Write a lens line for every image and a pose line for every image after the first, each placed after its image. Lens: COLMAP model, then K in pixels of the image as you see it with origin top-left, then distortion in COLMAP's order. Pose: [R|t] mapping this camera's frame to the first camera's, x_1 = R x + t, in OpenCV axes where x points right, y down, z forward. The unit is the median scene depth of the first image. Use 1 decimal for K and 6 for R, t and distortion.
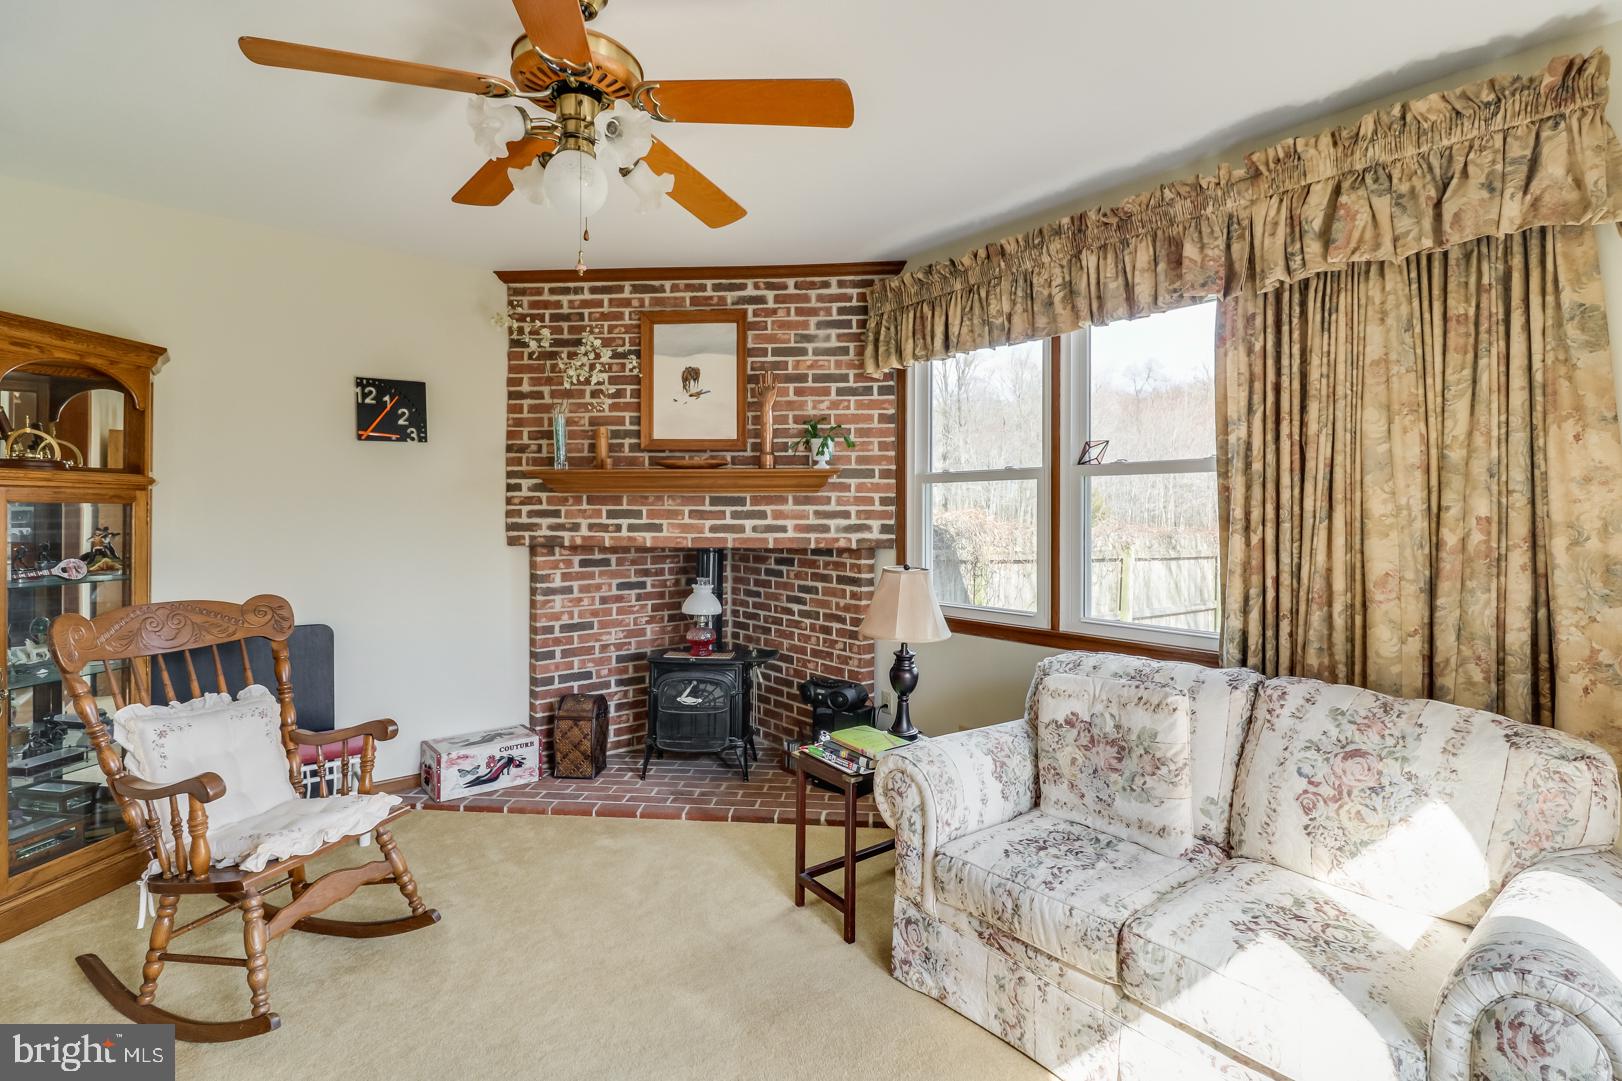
lens RADIAL K [[755.1, 0, 812.3], [0, 755.1, 511.9], [0, 0, 1]] dist [-0.000996, -0.000740]
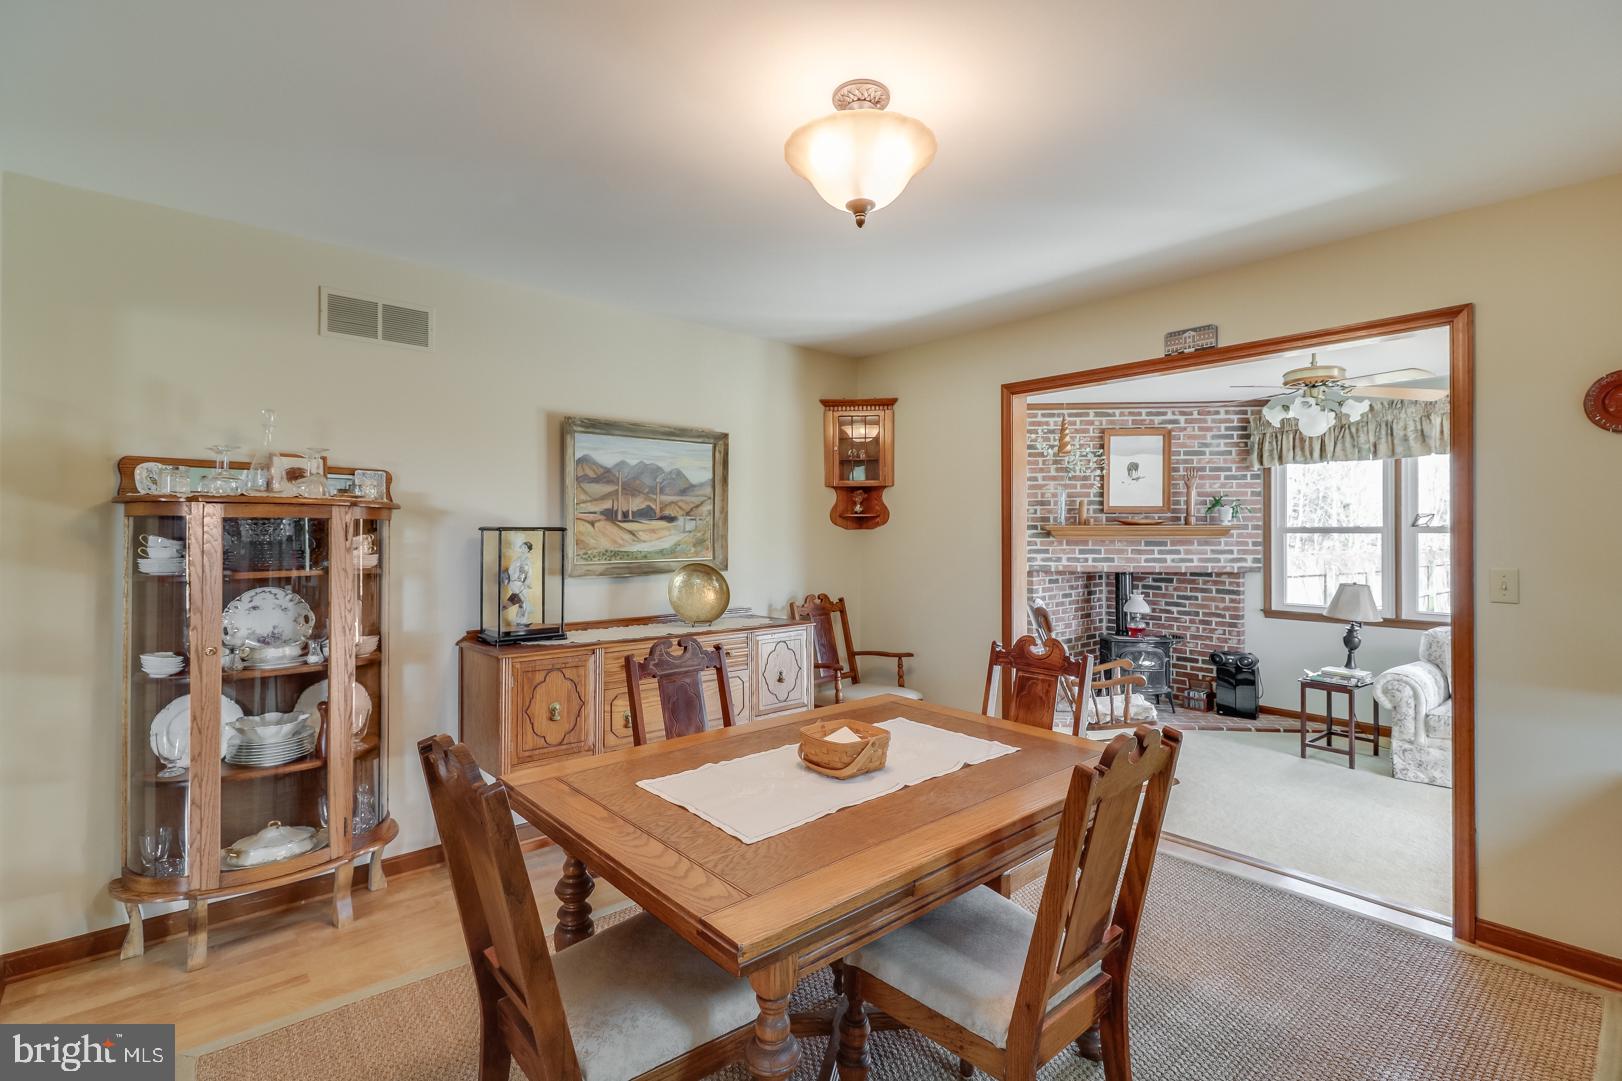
lens RADIAL K [[742.3, 0, 816.4], [0, 742.3, 524.8], [0, 0, 1]] dist [0.014898, 0.000291]
pose [[0.999954, -0.002252, 0.009316, -0.873909], [0.002317, 0.999973, -0.006939, -0.046139], [-0.009300, 0.006960, 0.999933, -0.621620]]
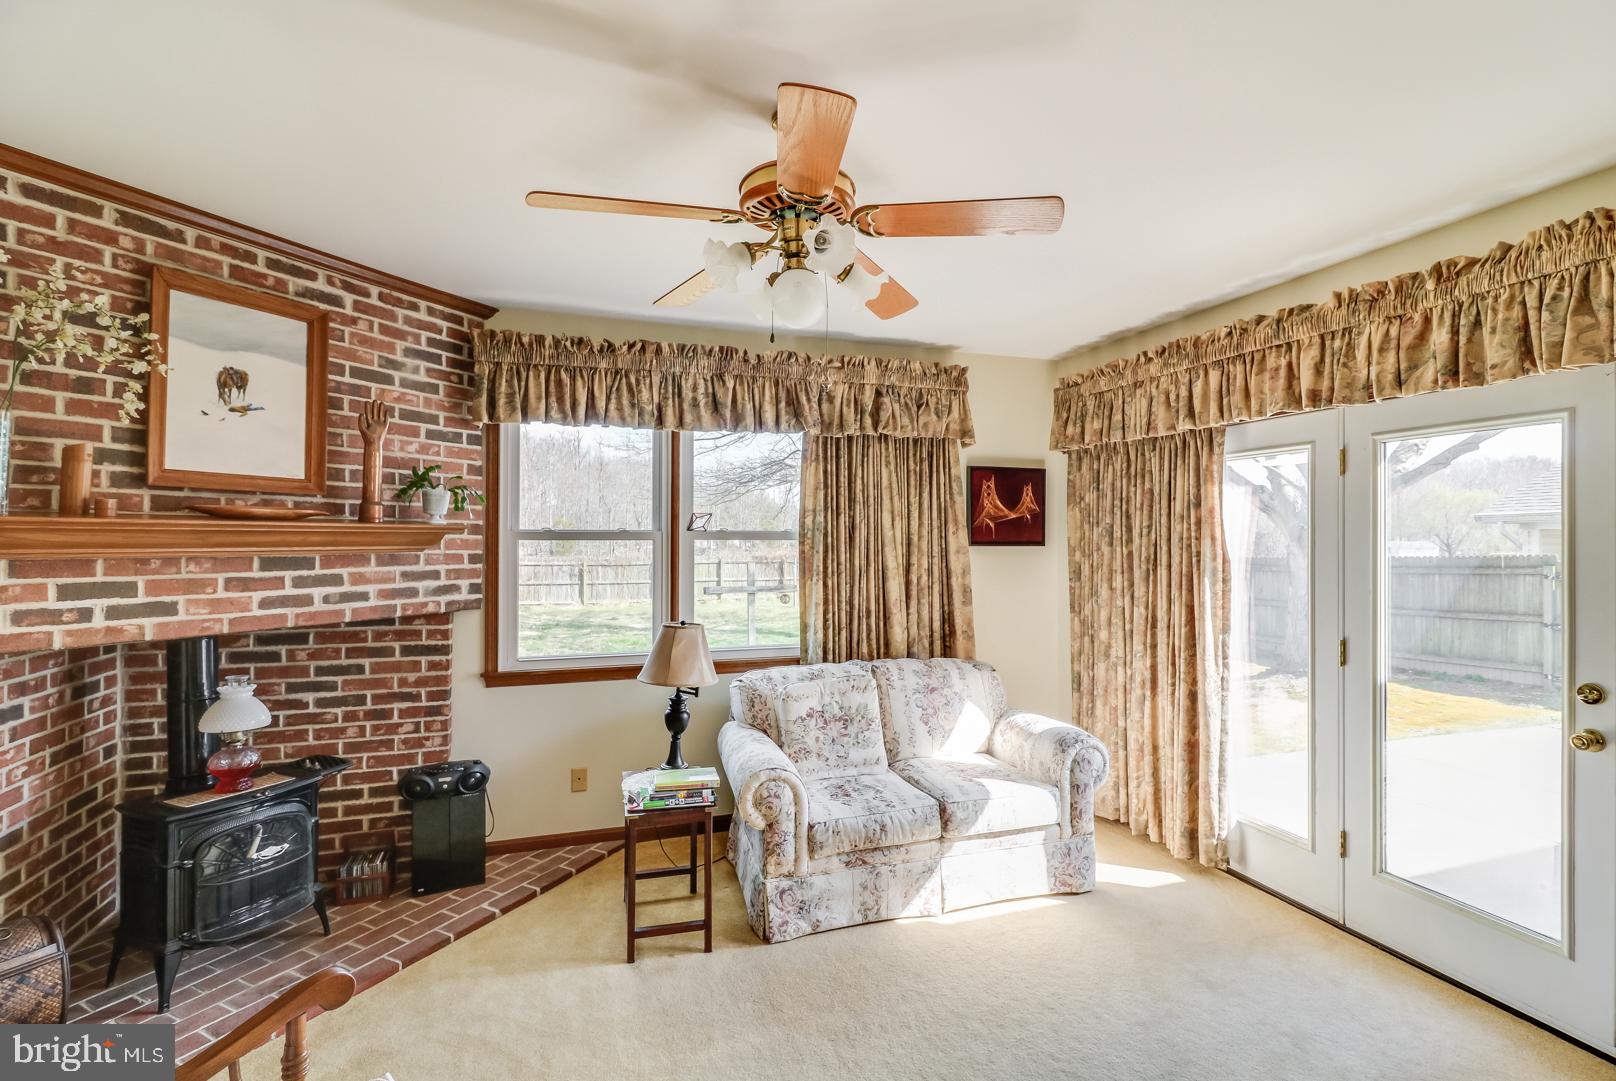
lens RADIAL K [[745.8, 0, 813.9], [0, 745.8, 535.0], [0, 0, 1]] dist [0.033398, -0.020009]
pose [[0.376276, 0.005002, 0.926494, -0.598863], [-0.002004, 0.999987, -0.004585, -0.039726], [-0.926506, -0.000131, 0.376281, 0.260171]]
